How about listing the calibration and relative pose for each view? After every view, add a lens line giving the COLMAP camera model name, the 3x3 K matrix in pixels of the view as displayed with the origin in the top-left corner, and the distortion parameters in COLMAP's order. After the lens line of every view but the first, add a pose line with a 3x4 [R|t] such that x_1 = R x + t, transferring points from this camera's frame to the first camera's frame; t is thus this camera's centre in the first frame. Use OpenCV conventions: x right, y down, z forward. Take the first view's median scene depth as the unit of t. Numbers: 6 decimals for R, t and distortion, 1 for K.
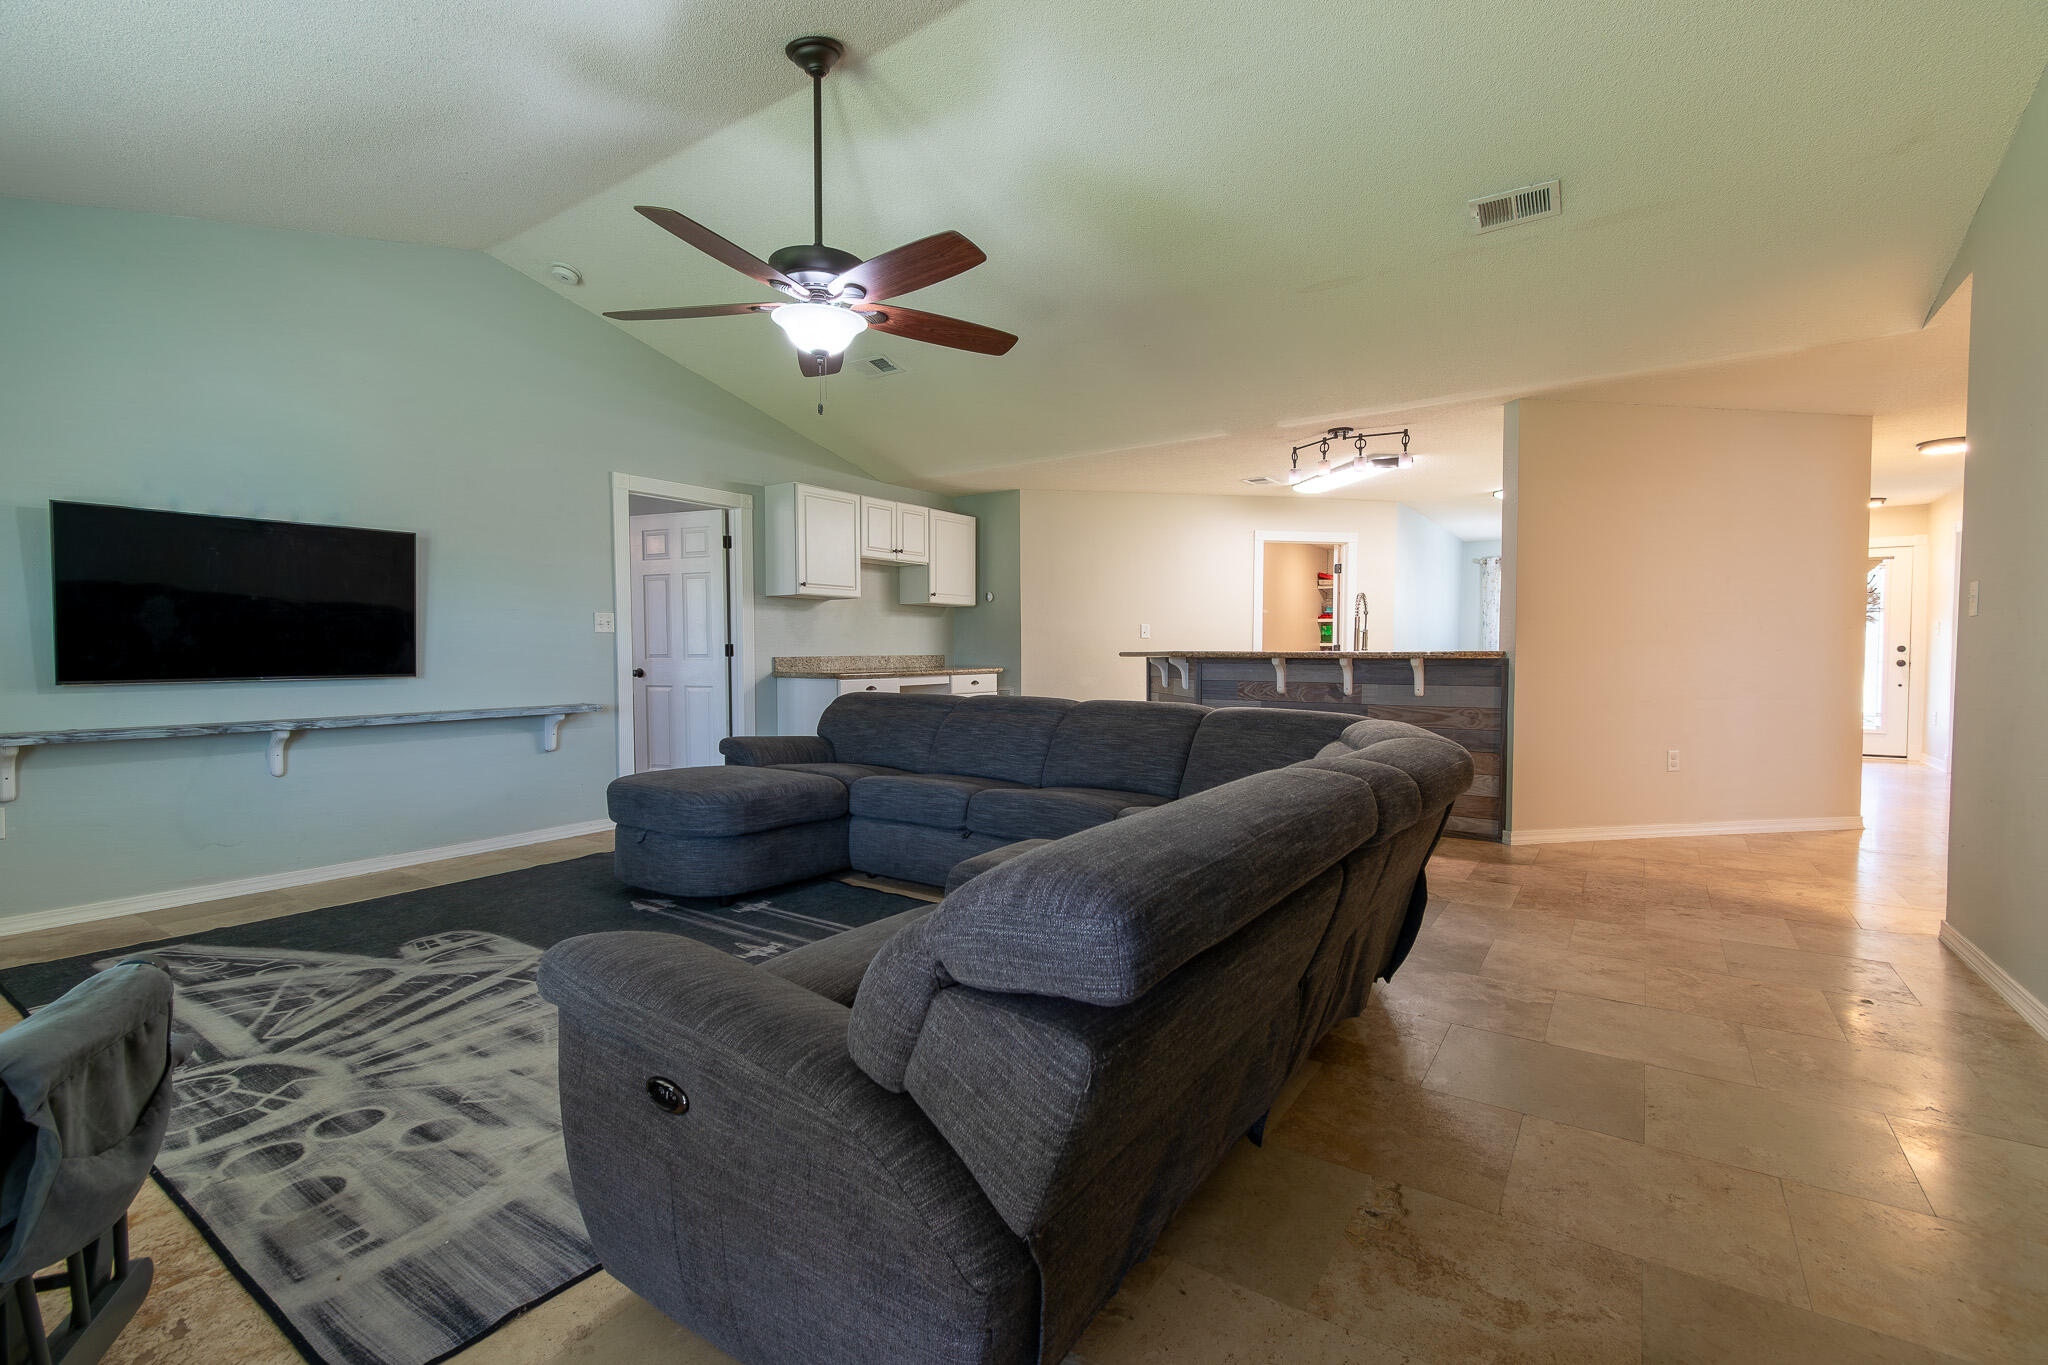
lens RADIAL K [[902.3, 0, 1024.0], [0, 902.3, 682.5], [0, 0, 1]] dist [-0.000401, -0.000096]
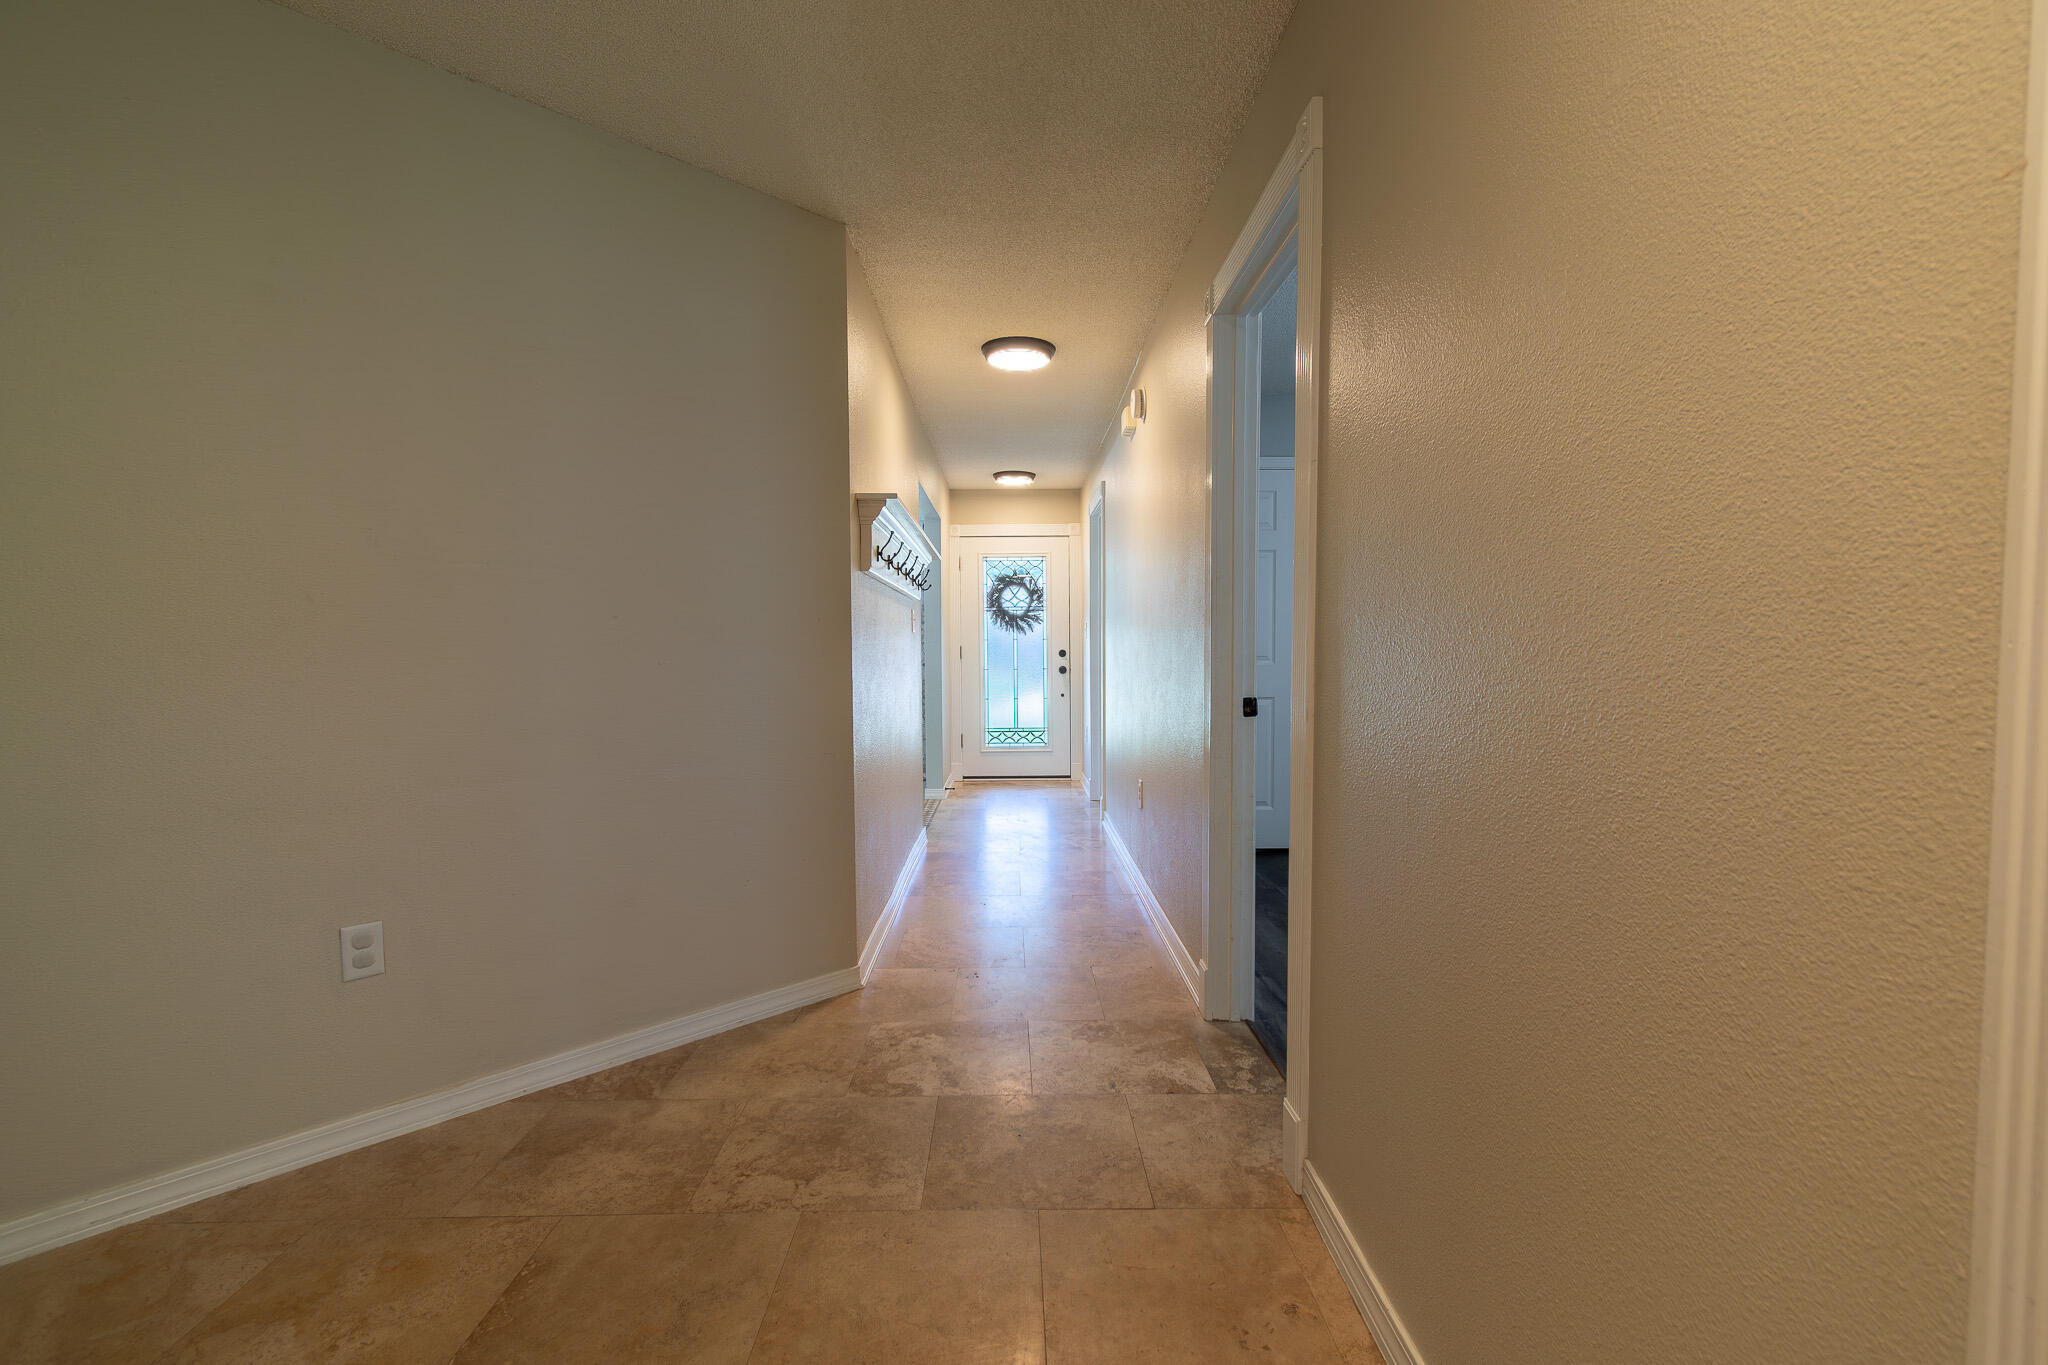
lens RADIAL K [[912.5, 0, 1024.0], [0, 912.5, 682.5], [0, 0, 1]] dist [0.010020, -0.006840]
pose [[0.811330, -0.020573, 0.584226, 0.424965], [0.020670, 0.999765, 0.006501, -0.015532], [-0.584223, 0.006801, 0.811565, 0.302680]]
